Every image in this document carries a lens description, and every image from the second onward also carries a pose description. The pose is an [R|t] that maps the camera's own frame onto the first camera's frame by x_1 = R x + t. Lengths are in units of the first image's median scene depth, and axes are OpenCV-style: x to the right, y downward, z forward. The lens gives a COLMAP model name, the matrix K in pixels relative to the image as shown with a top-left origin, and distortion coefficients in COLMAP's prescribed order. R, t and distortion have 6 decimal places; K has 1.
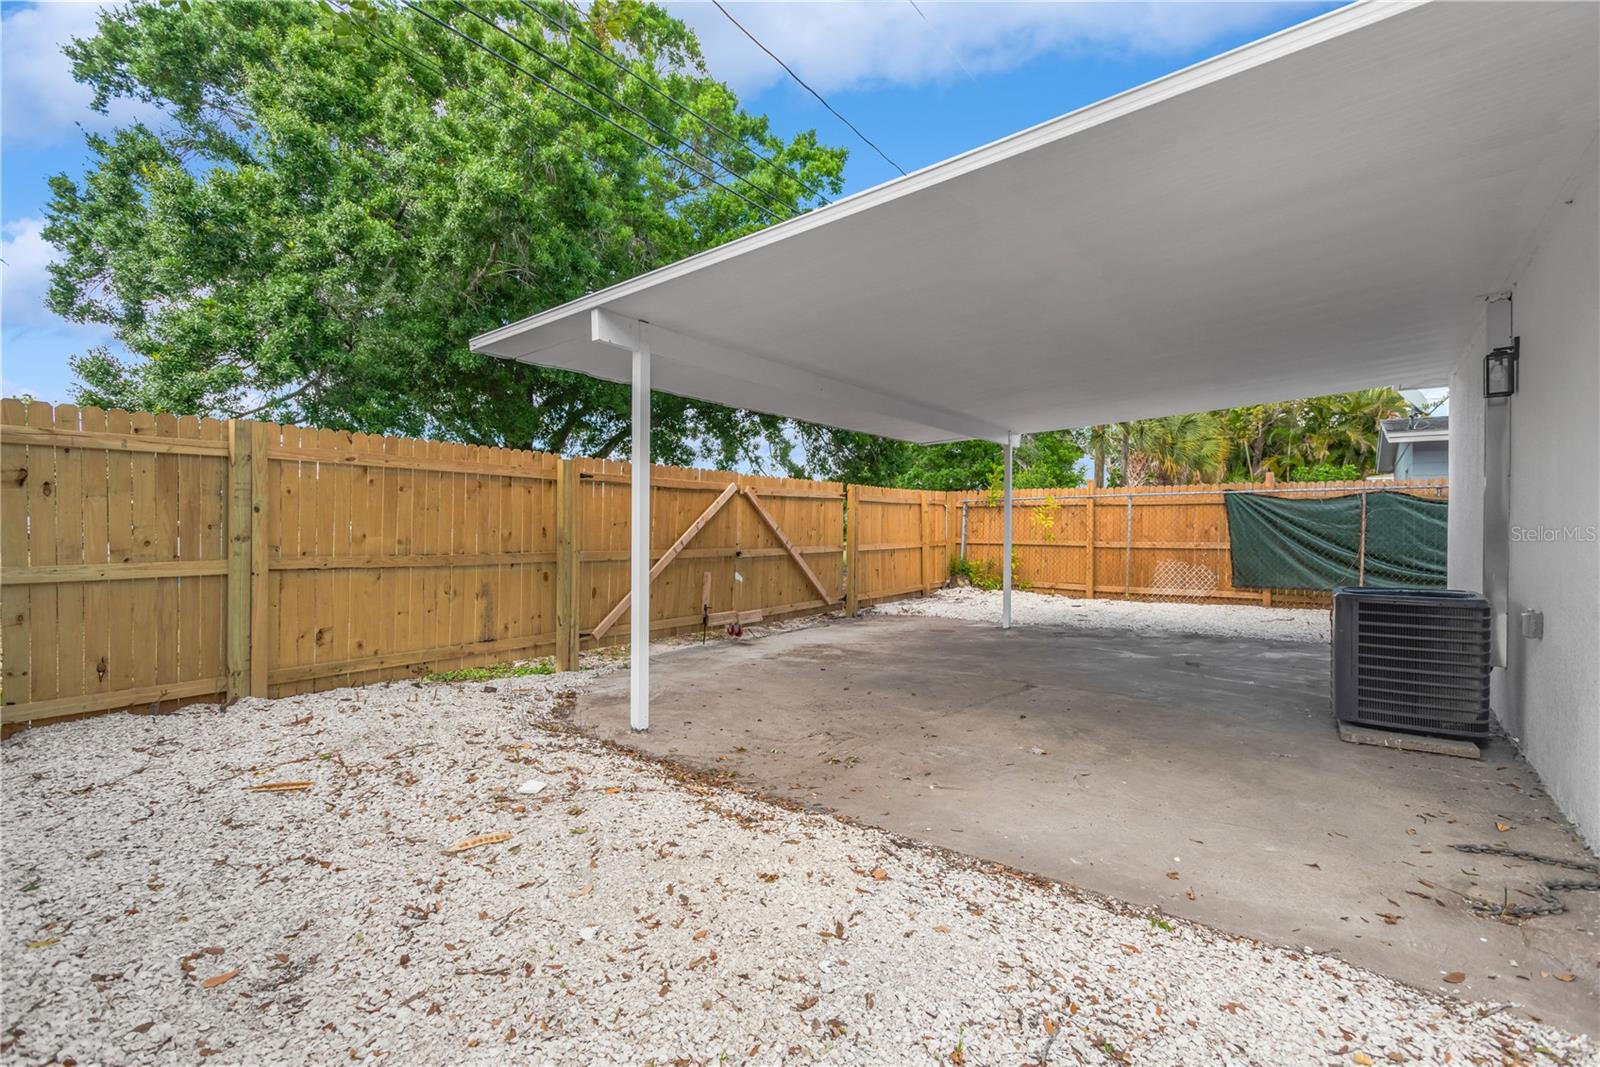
lens RADIAL K [[742.4, 0, 803.1], [0, 742.4, 528.0], [0, 0, 1]] dist [0.018512, -0.005205]
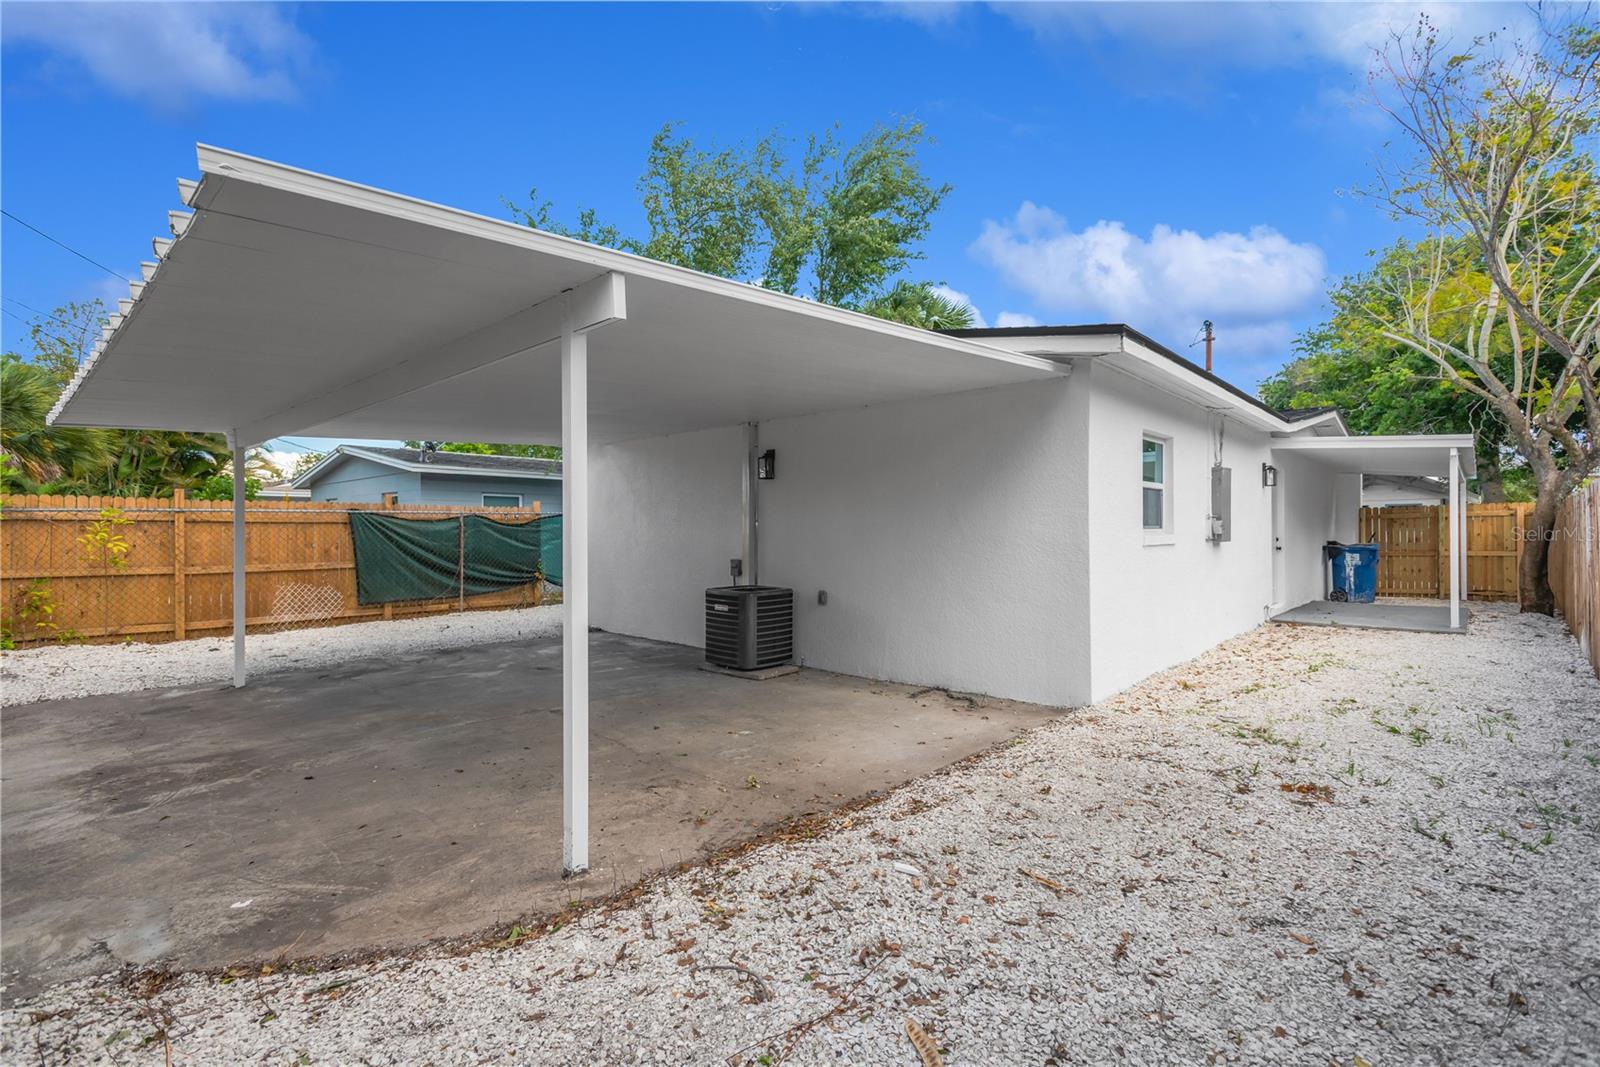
lens RADIAL K [[742.4, 0, 798.5], [0, 742.4, 527.6], [0, 0, 1]] dist [0.018512, -0.005205]
pose [[0.111580, 0.001500, 0.993754, -0.416088], [0.005836, 0.999981, -0.002165, -0.023545], [-0.993738, 0.006041, 0.111569, 0.329045]]
